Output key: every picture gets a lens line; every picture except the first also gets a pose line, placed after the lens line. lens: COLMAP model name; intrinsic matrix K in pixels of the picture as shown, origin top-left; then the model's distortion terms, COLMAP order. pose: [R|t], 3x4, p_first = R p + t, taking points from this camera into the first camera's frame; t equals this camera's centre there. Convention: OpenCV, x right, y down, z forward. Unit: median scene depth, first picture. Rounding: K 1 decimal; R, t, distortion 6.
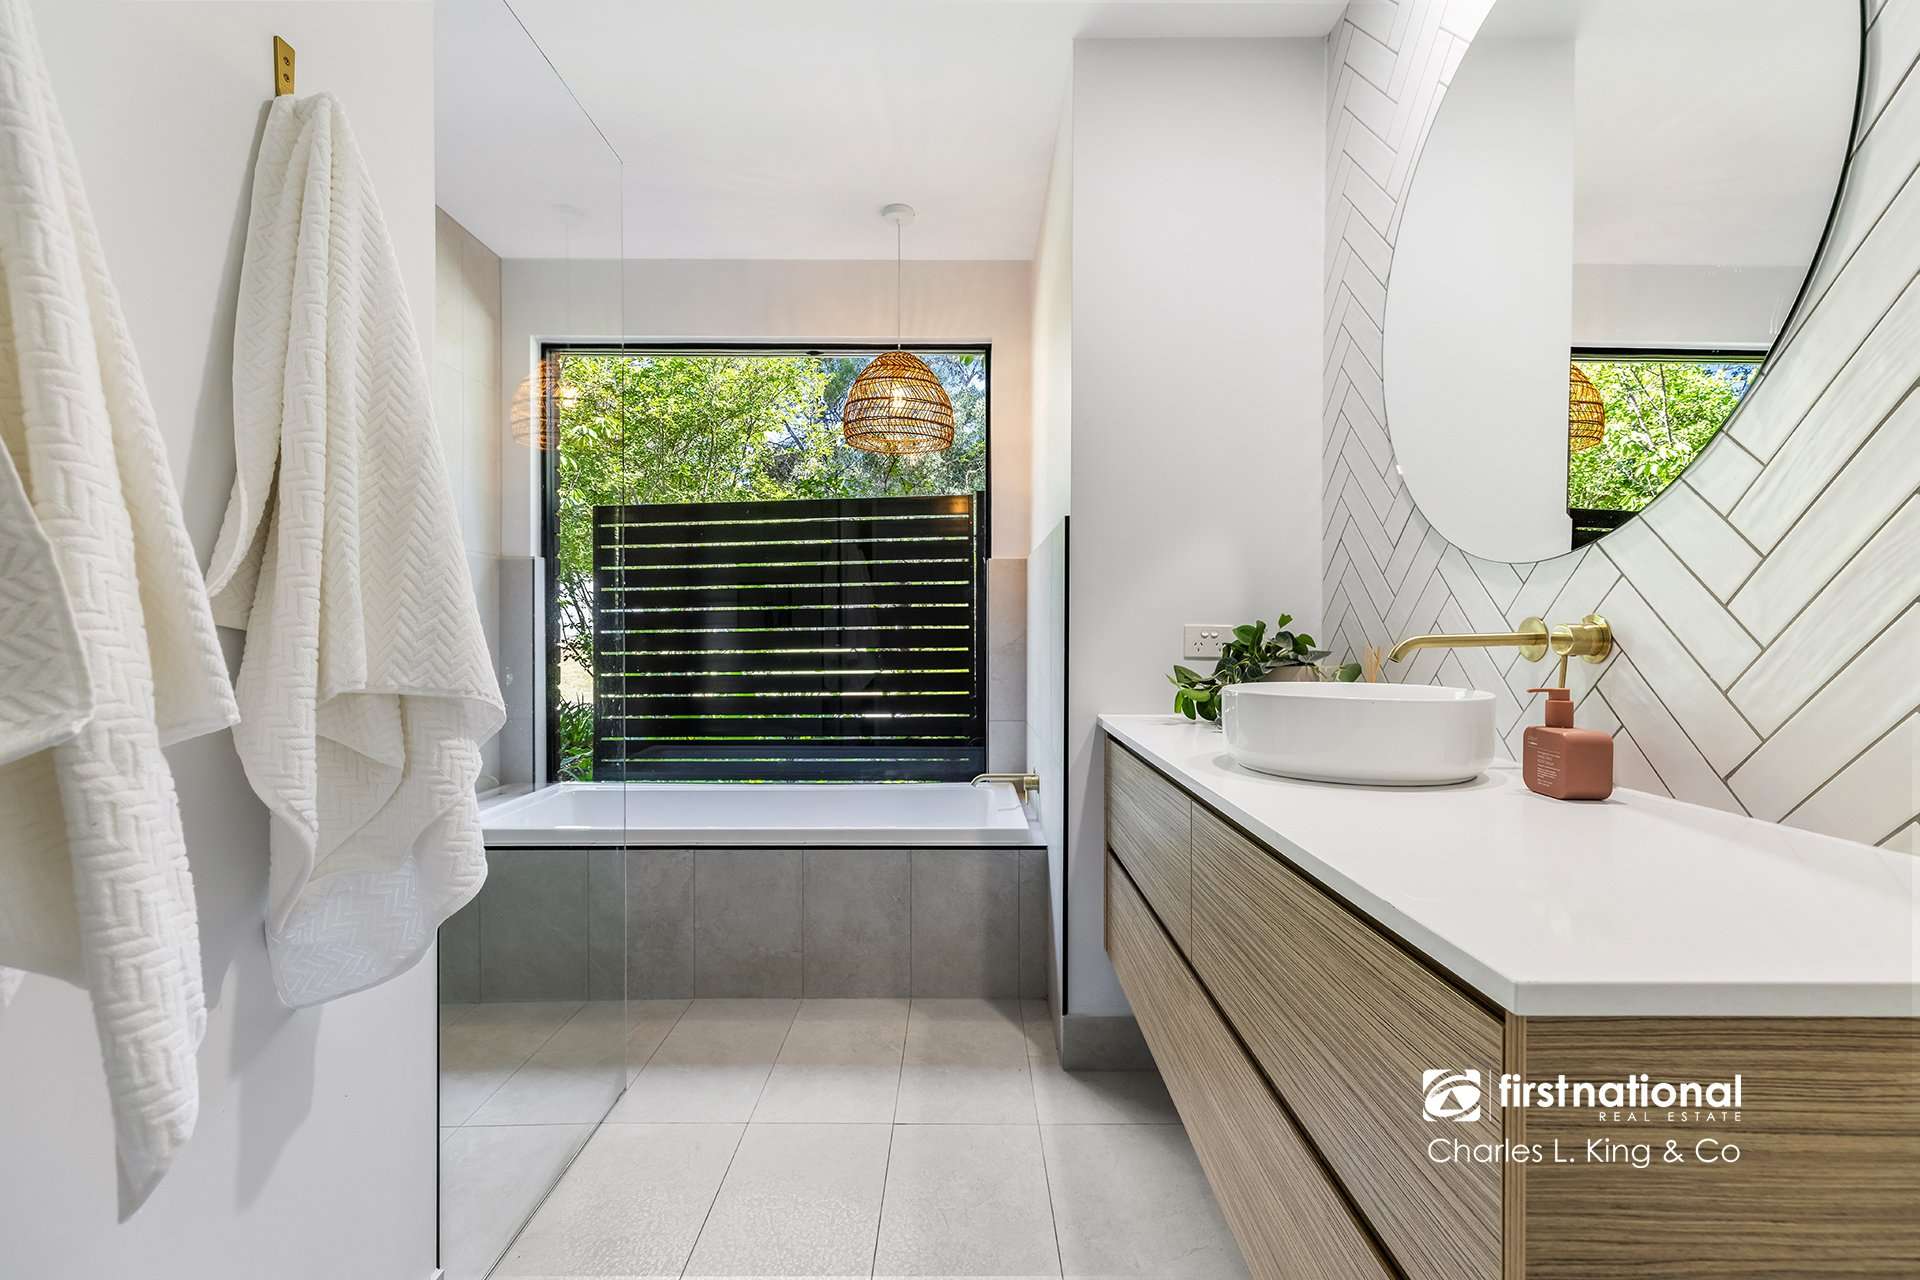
lens RADIAL K [[858.8, 0, 946.1], [0, 858.8, 643.8], [0, 0, 1]] dist [0.022170, -0.010406]
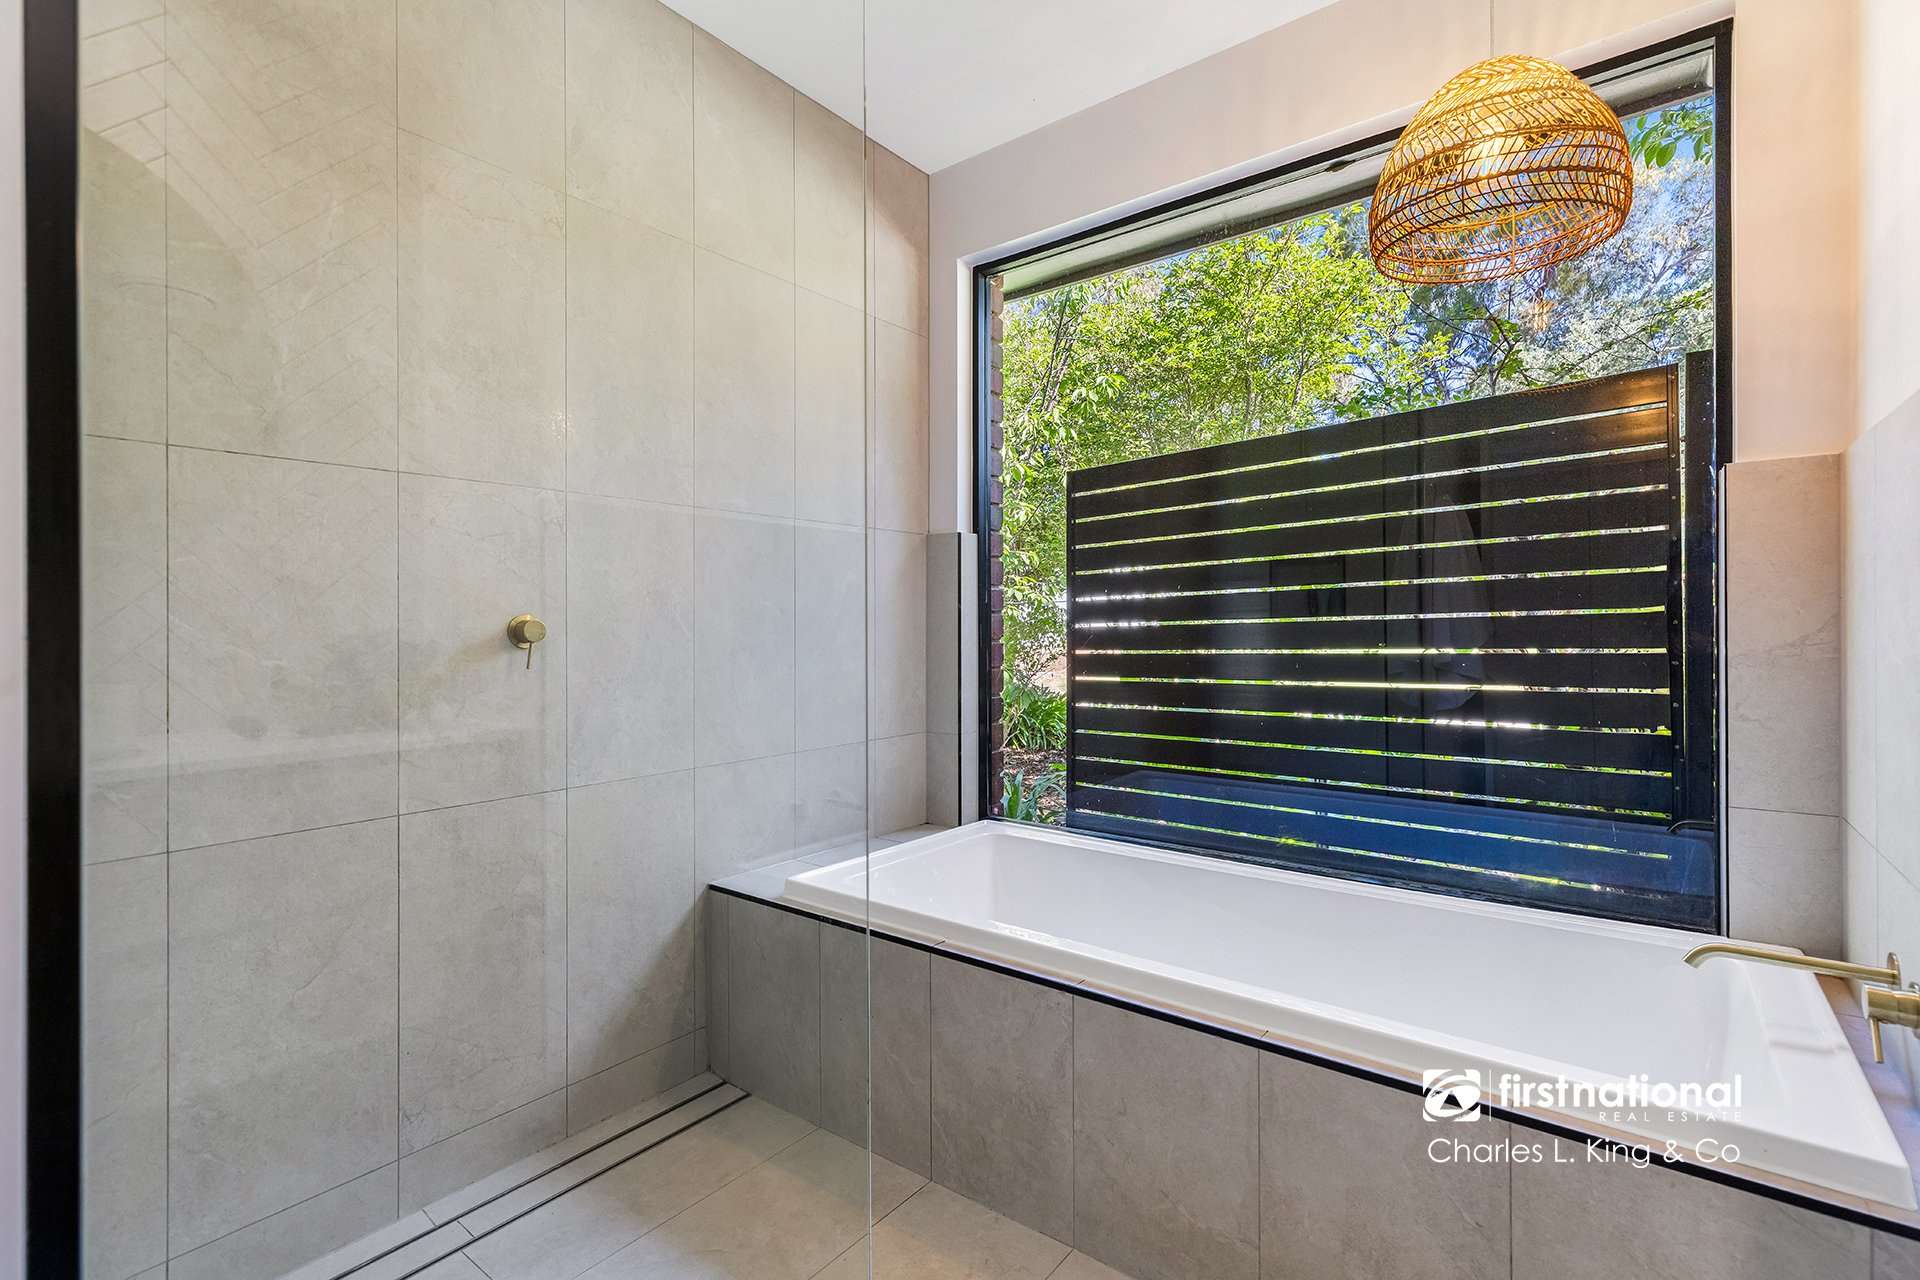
lens RADIAL K [[858.8, 0, 946.1], [0, 858.8, 643.8], [0, 0, 1]] dist [0.022170, -0.010406]
pose [[0.790850, -0.000741, -0.612010, 0.001361], [0.007739, 0.999931, 0.008790, -0.005406], [0.611962, -0.011688, 0.790801, 0.340155]]
